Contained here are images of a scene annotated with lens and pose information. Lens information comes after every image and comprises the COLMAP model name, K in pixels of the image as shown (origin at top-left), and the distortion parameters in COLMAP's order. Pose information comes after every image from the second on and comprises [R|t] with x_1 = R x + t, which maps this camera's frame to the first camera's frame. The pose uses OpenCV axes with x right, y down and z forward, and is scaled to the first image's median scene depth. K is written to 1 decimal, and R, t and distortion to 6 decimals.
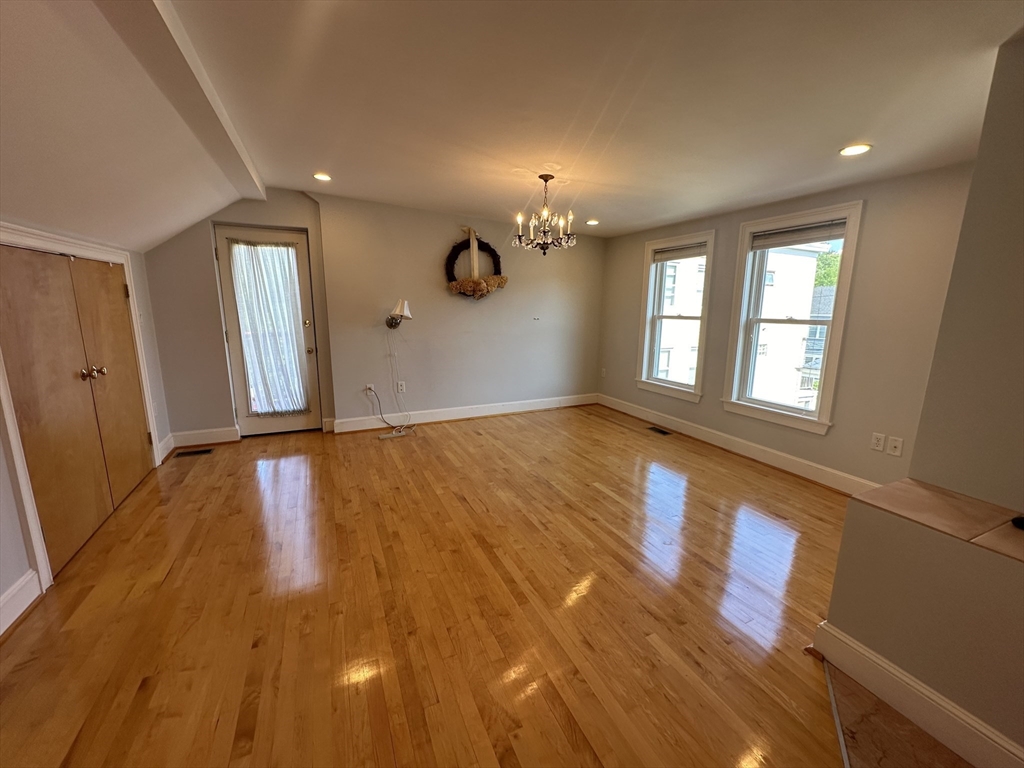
lens RADIAL K [[406.7, 0, 511.2], [0, 406.7, 383.1], [0, 0, 1]] dist [-0.002156, 0.000269]
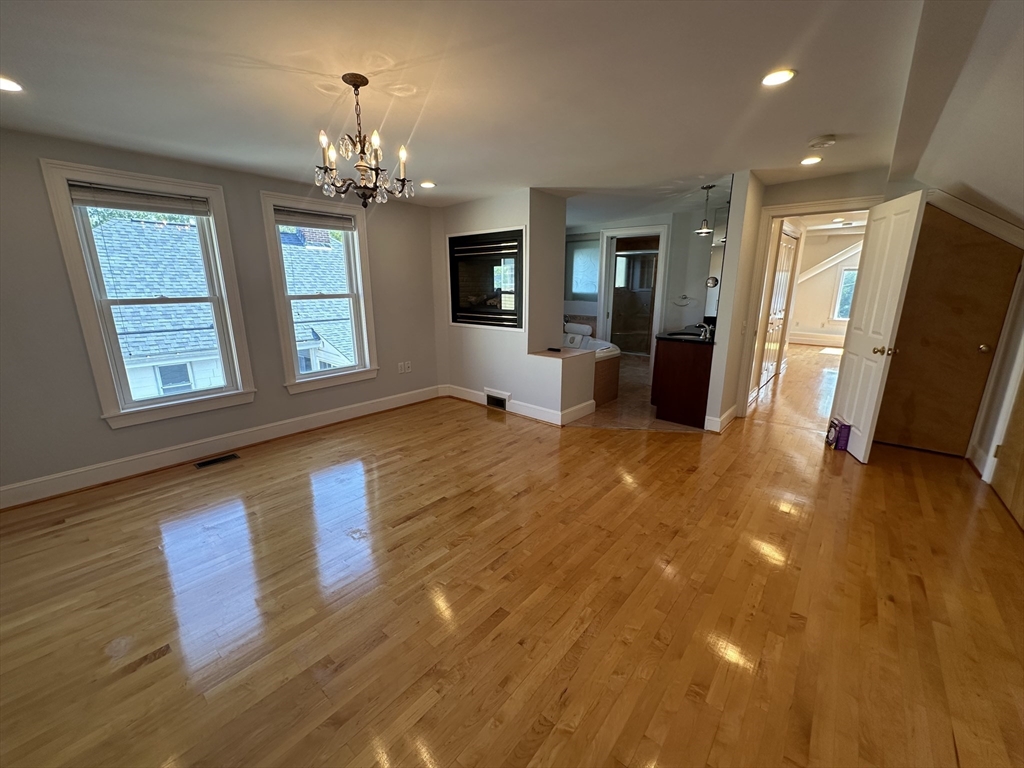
lens RADIAL K [[406.7, 0, 511.2], [0, 406.7, 383.1], [0, 0, 1]] dist [-0.002156, 0.000269]
pose [[-0.423472, -0.223431, 0.877923, -0.509243], [0.166172, 0.933506, 0.317731, -0.170487], [-0.890538, 0.280436, -0.358186, 0.858253]]
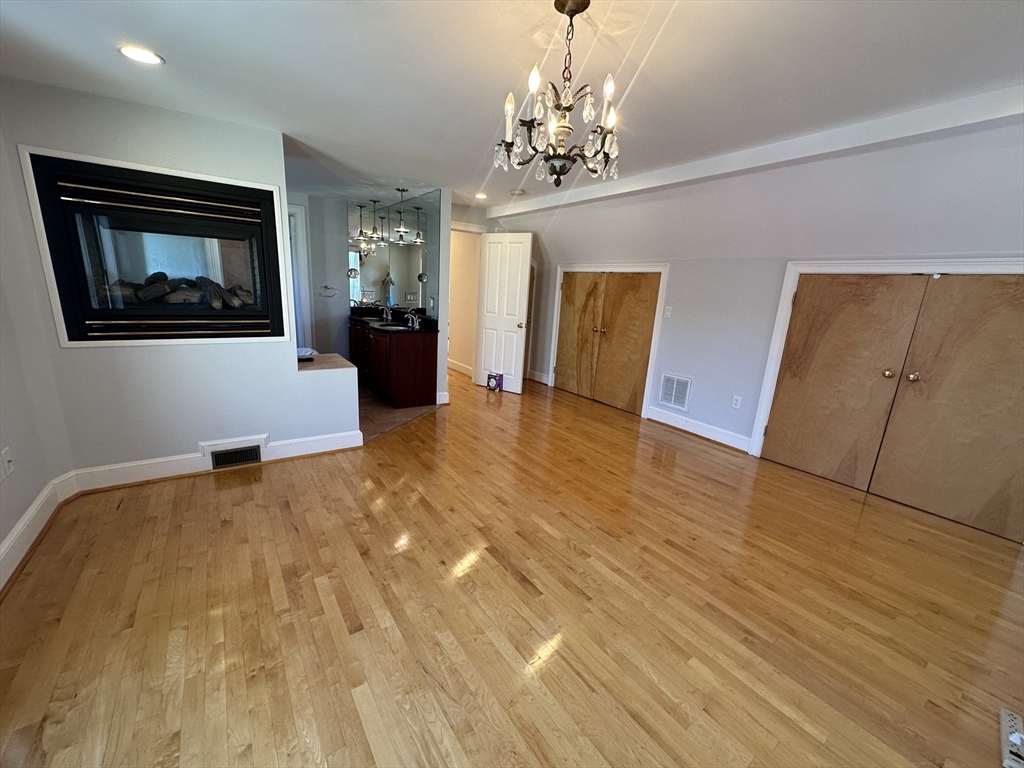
lens RADIAL K [[406.7, 0, 511.2], [0, 406.7, 383.1], [0, 0, 1]] dist [-0.002156, 0.000269]
pose [[-0.980541, -0.023765, -0.194872, 0.171039], [-0.103660, 0.905659, 0.411140, -0.230965], [0.166717, 0.423340, -0.890499, 1.172087]]
